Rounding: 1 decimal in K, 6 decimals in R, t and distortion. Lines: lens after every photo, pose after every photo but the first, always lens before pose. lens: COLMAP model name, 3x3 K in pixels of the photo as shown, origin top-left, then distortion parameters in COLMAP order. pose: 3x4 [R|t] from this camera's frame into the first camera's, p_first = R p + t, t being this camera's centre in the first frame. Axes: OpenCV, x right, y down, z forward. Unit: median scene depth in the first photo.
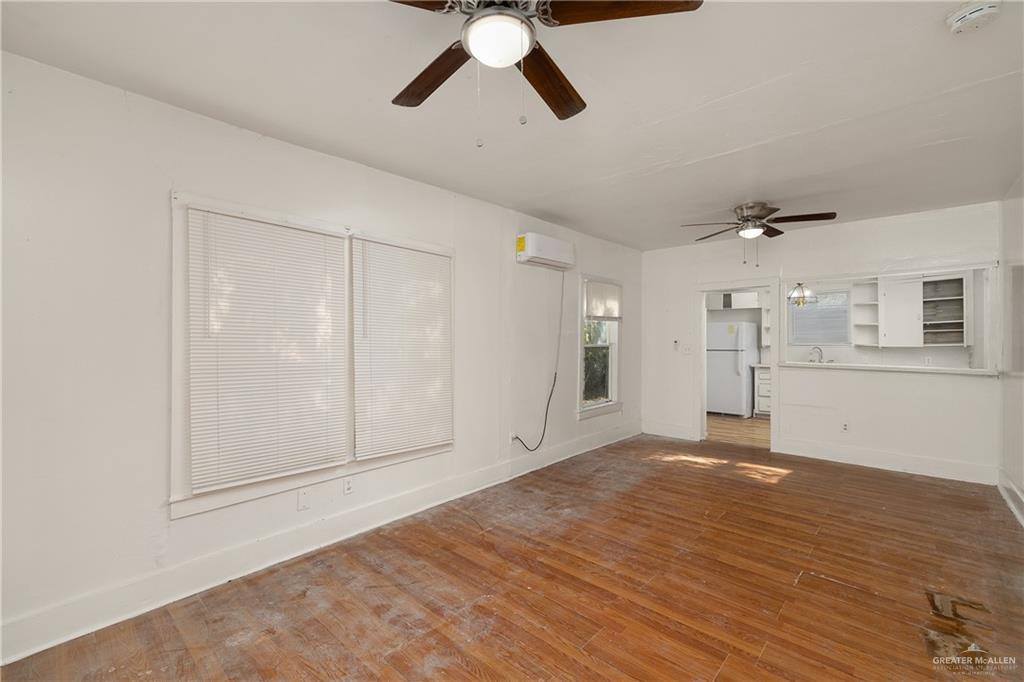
lens RADIAL K [[436.4, 0, 513.8], [0, 436.4, 336.1], [0, 0, 1]] dist [0.002388, 0.000204]
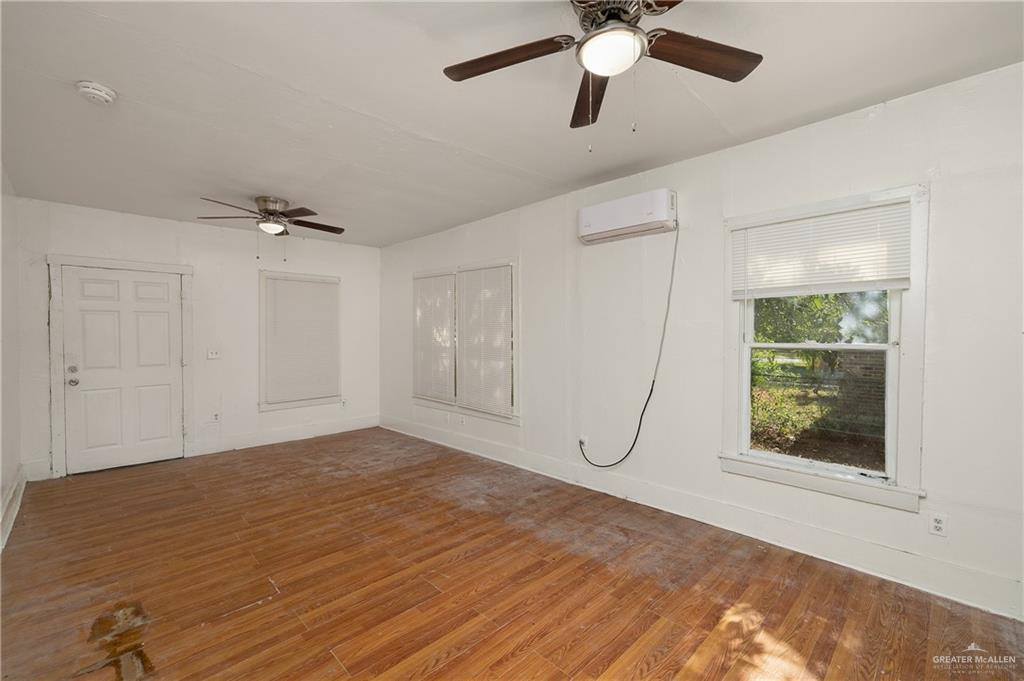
lens RADIAL K [[436.4, 0, 513.8], [0, 436.4, 335.6], [0, 0, 1]] dist [0.002388, 0.000204]
pose [[-0.048190, 0.010030, -0.998788, 1.344235], [0.008734, 0.999916, 0.009620, 0.005143], [0.998800, -0.008259, -0.048274, 1.345456]]
